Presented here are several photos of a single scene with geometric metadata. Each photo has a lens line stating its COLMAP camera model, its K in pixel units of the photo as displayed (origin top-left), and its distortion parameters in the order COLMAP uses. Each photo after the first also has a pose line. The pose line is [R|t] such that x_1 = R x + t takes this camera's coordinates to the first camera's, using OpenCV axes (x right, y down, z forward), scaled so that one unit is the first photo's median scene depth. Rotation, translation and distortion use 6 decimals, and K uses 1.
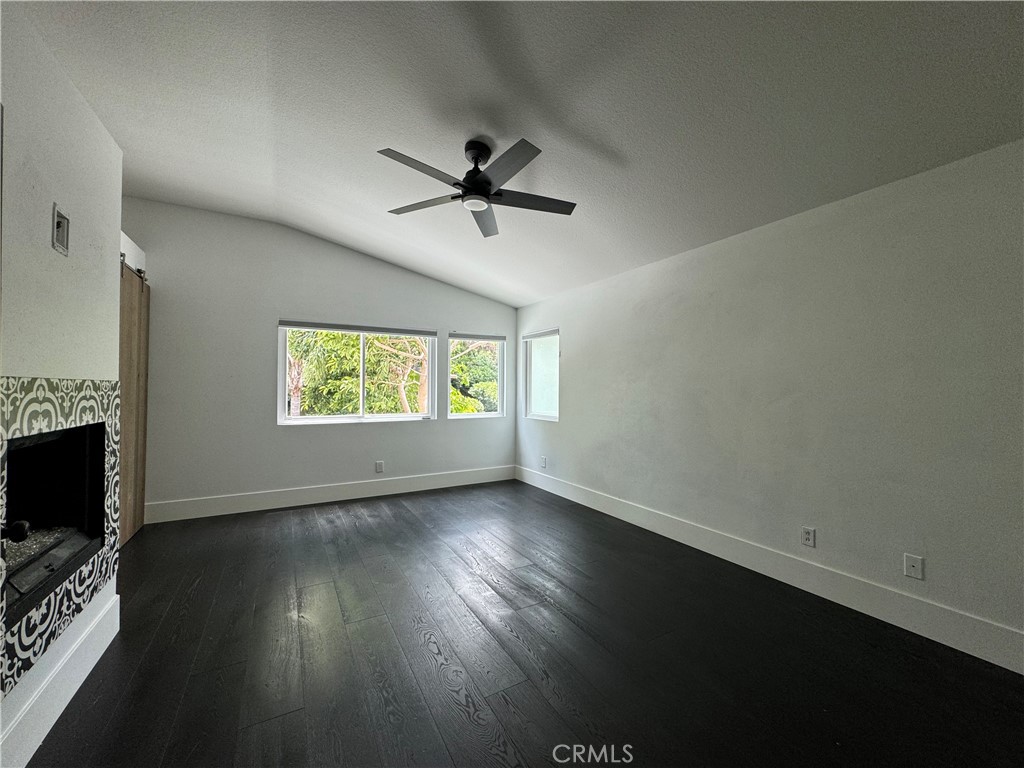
lens RADIAL K [[407.8, 0, 512.0], [0, 407.8, 384.0], [0, 0, 1]] dist [-0.002035, -0.000397]
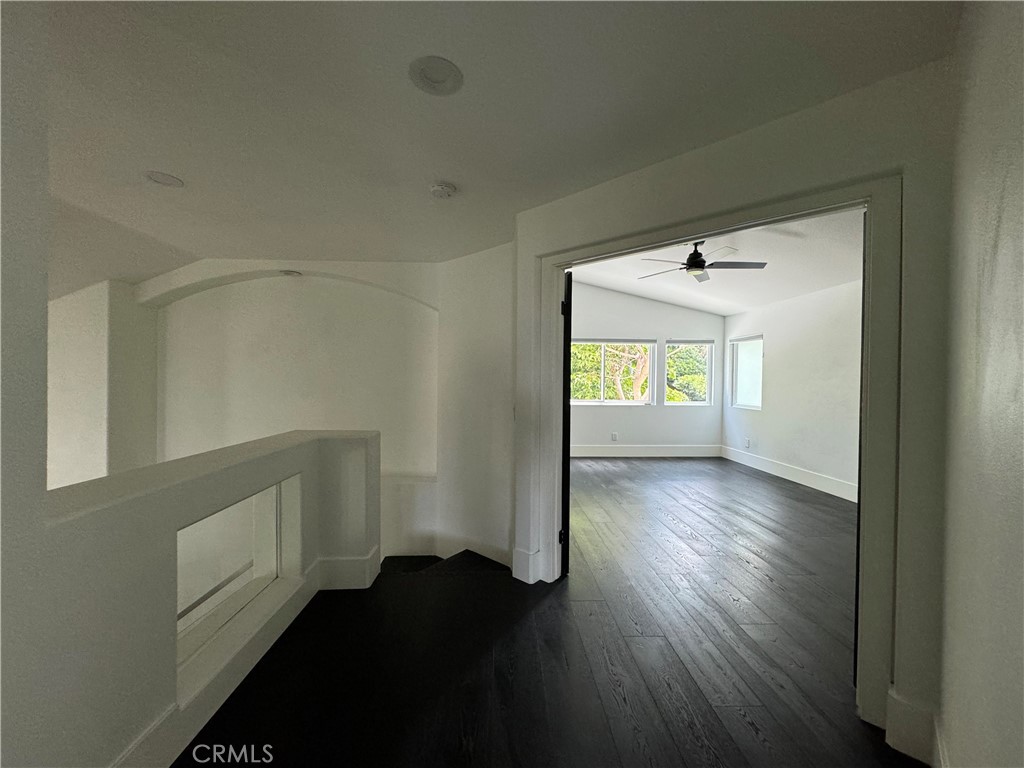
lens RADIAL K [[407.8, 0, 512.0], [0, 407.8, 384.0], [0, 0, 1]] dist [-0.002035, -0.000397]
pose [[0.889978, 0.011713, -0.455853, 0.004559], [-0.002404, 0.999777, 0.020996, -0.010900], [0.455997, -0.017590, 0.889807, -0.429957]]
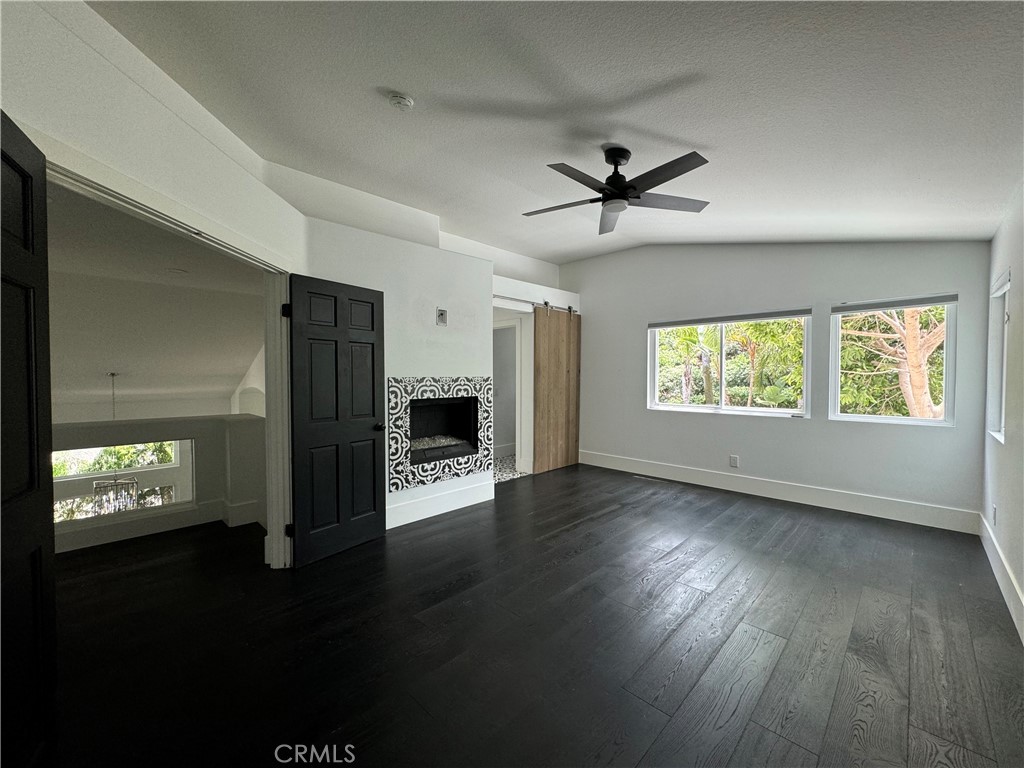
lens RADIAL K [[407.8, 0, 512.0], [0, 407.8, 384.0], [0, 0, 1]] dist [-0.002035, -0.000397]
pose [[0.273792, 0.018577, -0.961609, 0.446130], [0.011971, 0.999670, 0.022721, -0.007151], [0.961714, -0.017732, 0.273480, 0.234848]]
